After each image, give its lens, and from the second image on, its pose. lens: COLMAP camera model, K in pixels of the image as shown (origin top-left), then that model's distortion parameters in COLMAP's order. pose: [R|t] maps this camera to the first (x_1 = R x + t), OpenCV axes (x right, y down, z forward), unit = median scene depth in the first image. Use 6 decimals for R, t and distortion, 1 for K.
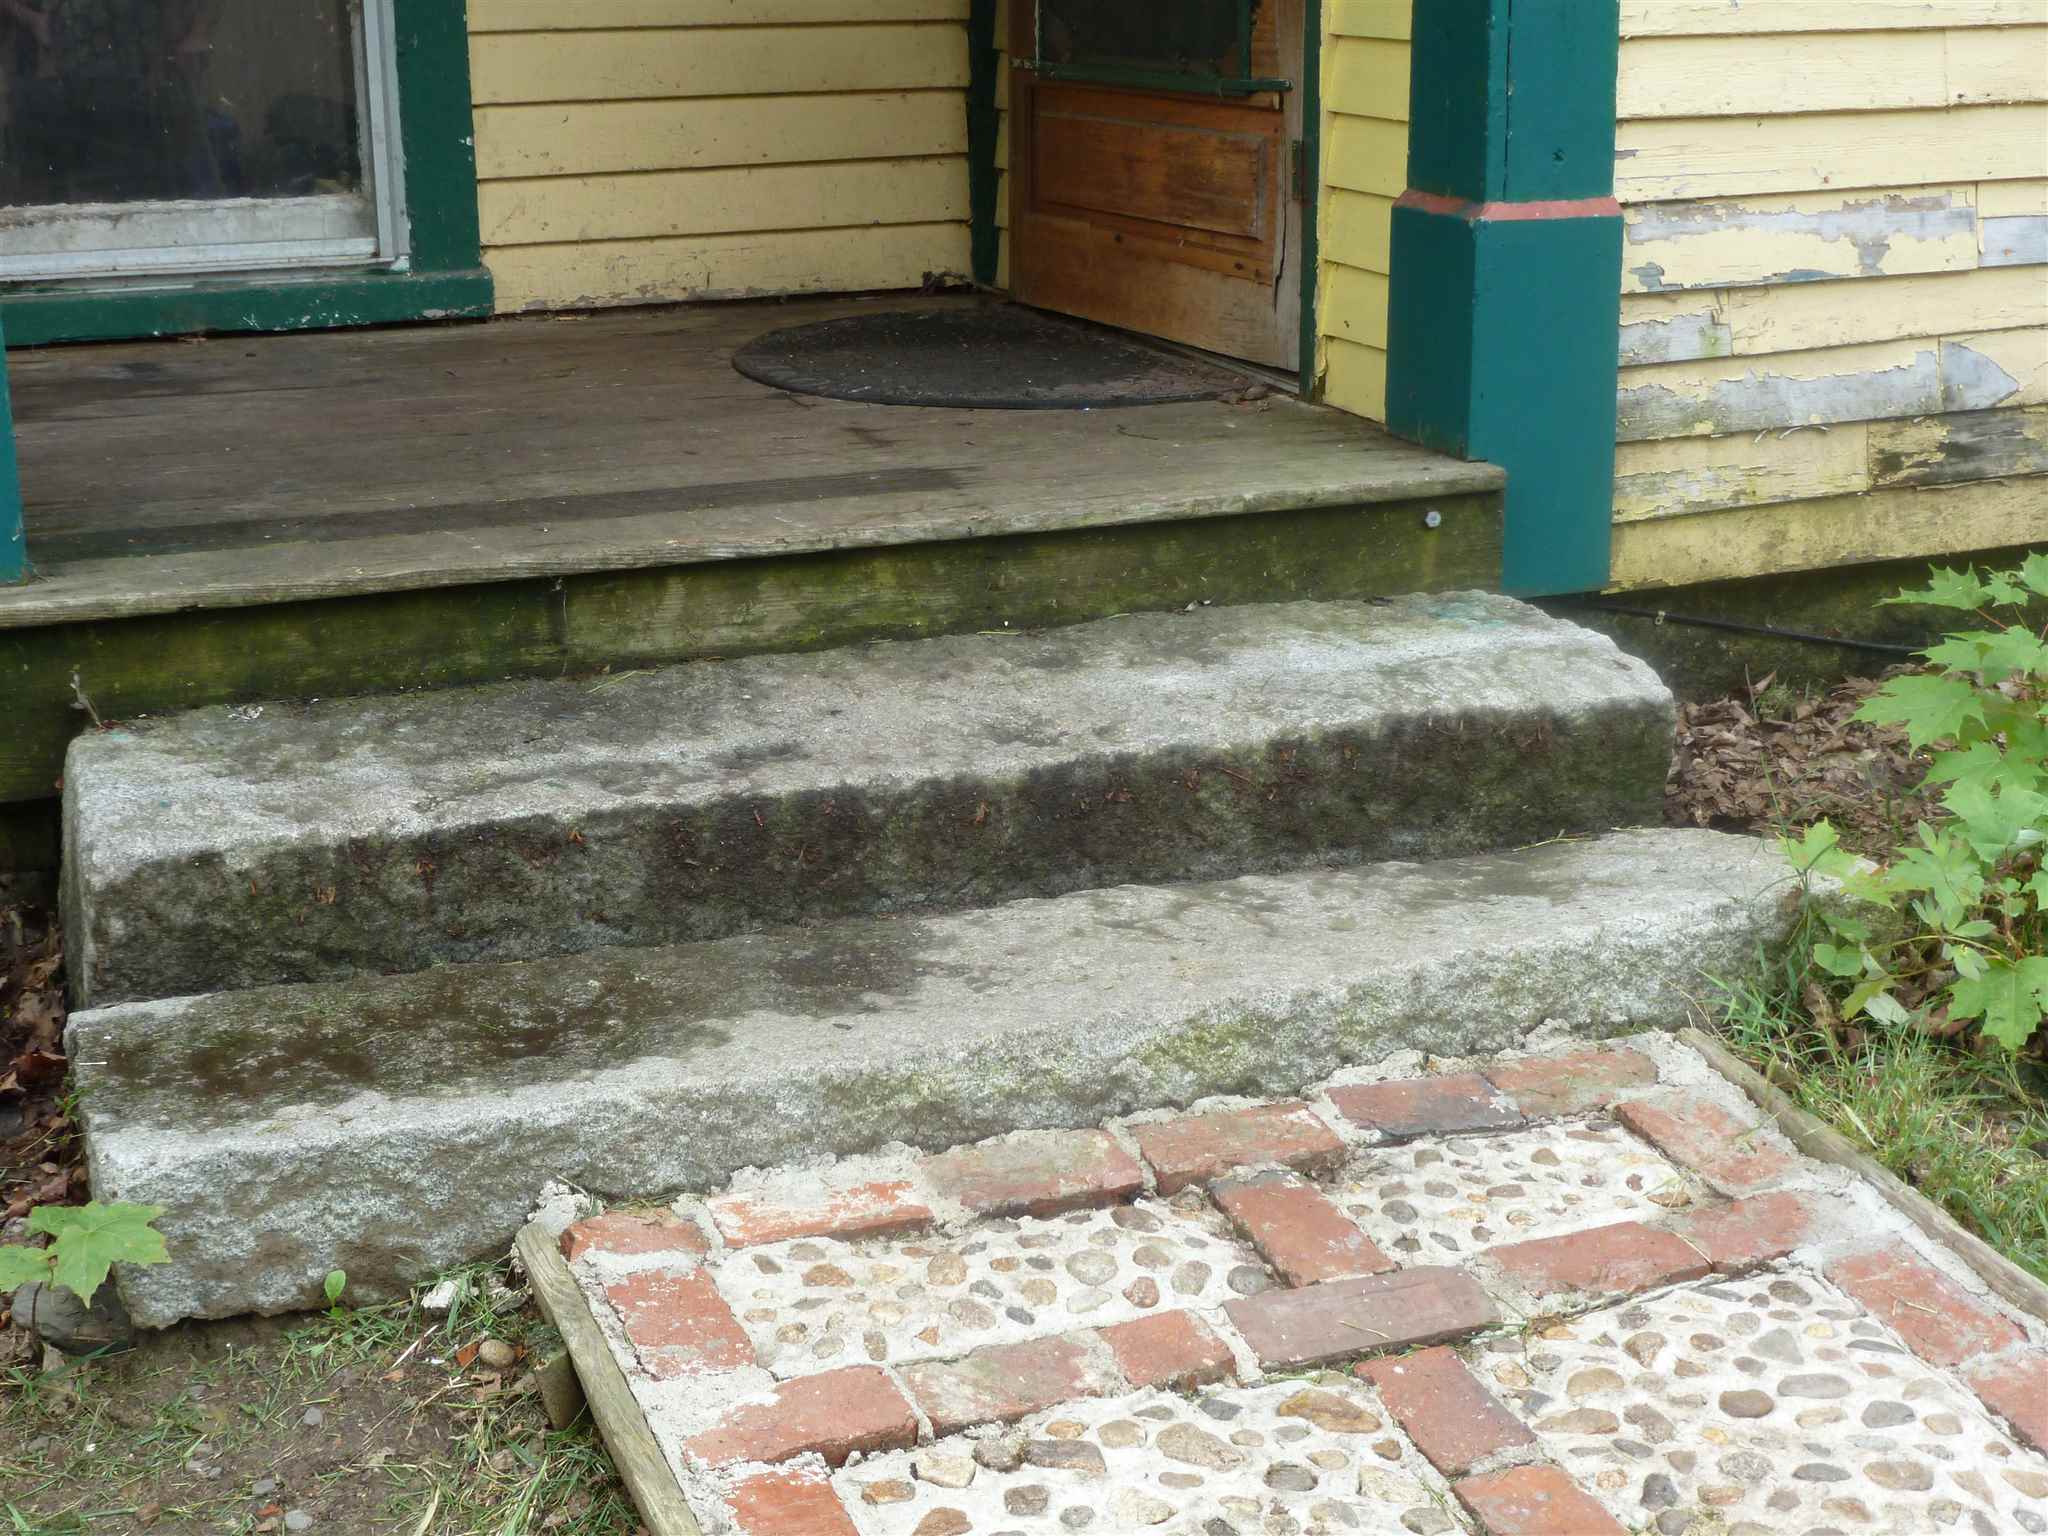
lens RADIAL K [[2963.0, 0, 1020.3], [0, 2963.0, 773.9], [0, 0, 1]] dist [-0.022946, 0.000000]
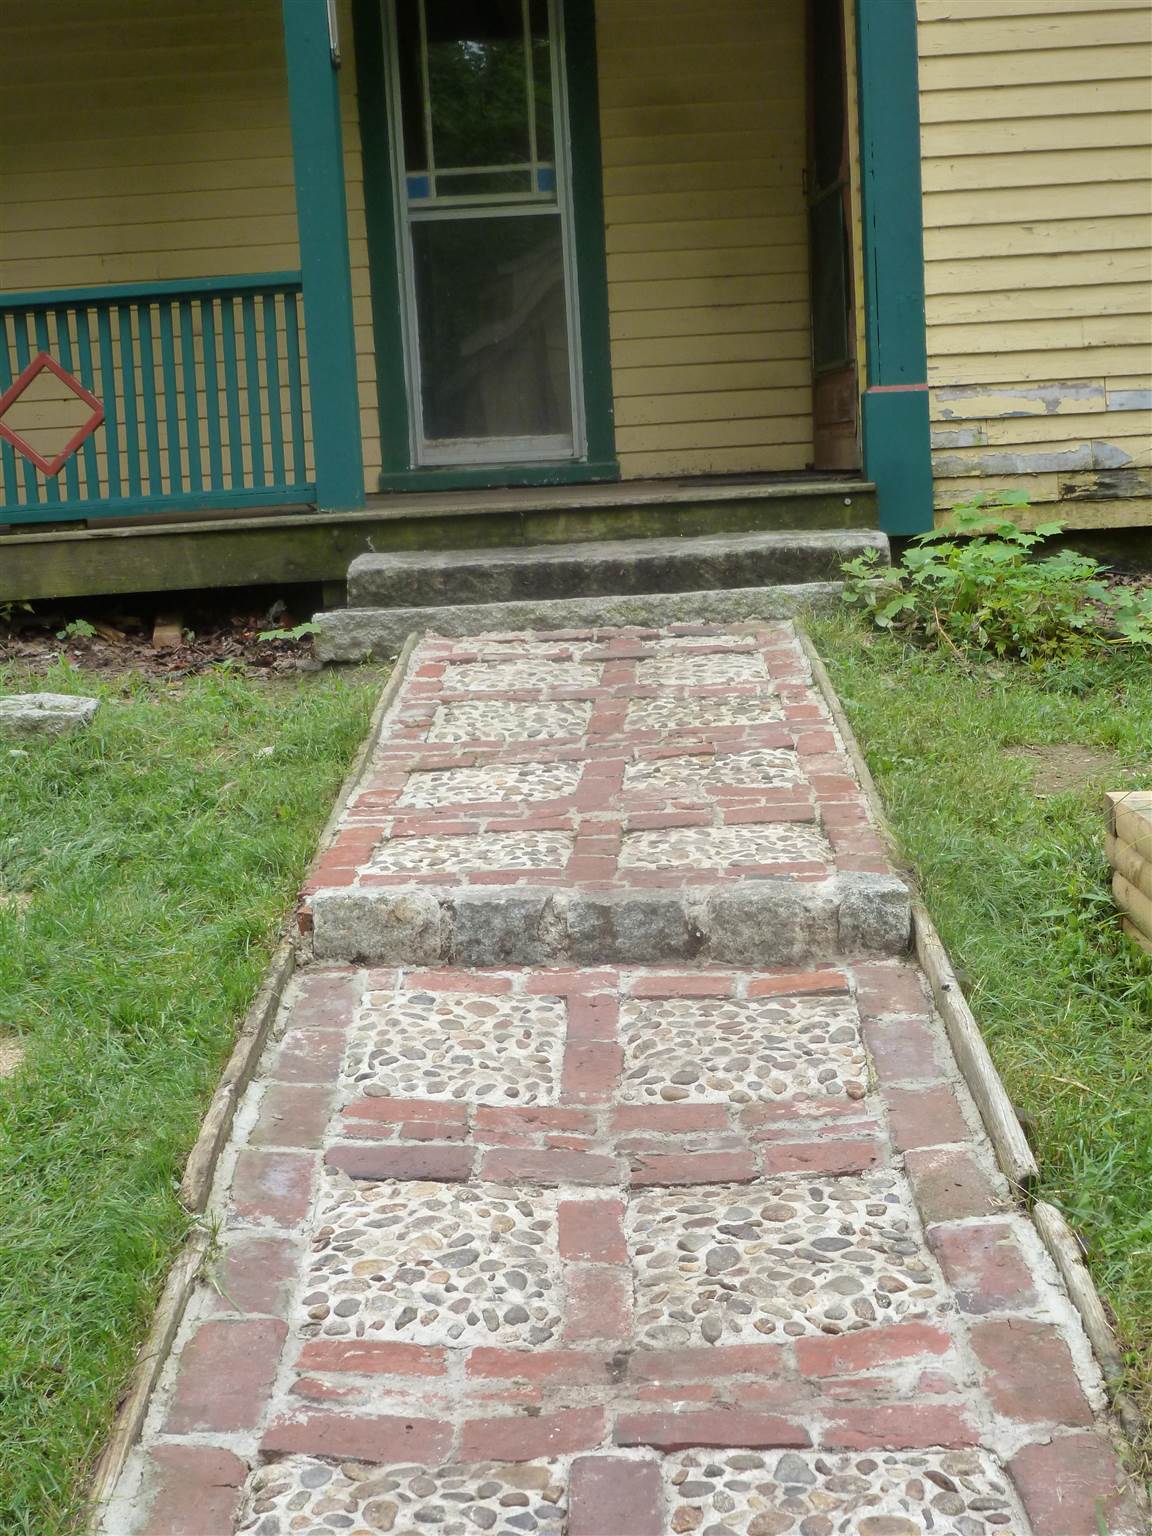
lens RADIAL K [[2222.3, 0, 576.3], [0, 2222.3, 765.7], [0, 0, 1]] dist [-0.022946, 0.000000]
pose [[0.909992, 0.016895, -0.414281, 0.718234], [-0.071558, 0.990576, -0.116785, 0.385906], [0.408404, 0.135919, 0.902625, -0.852515]]
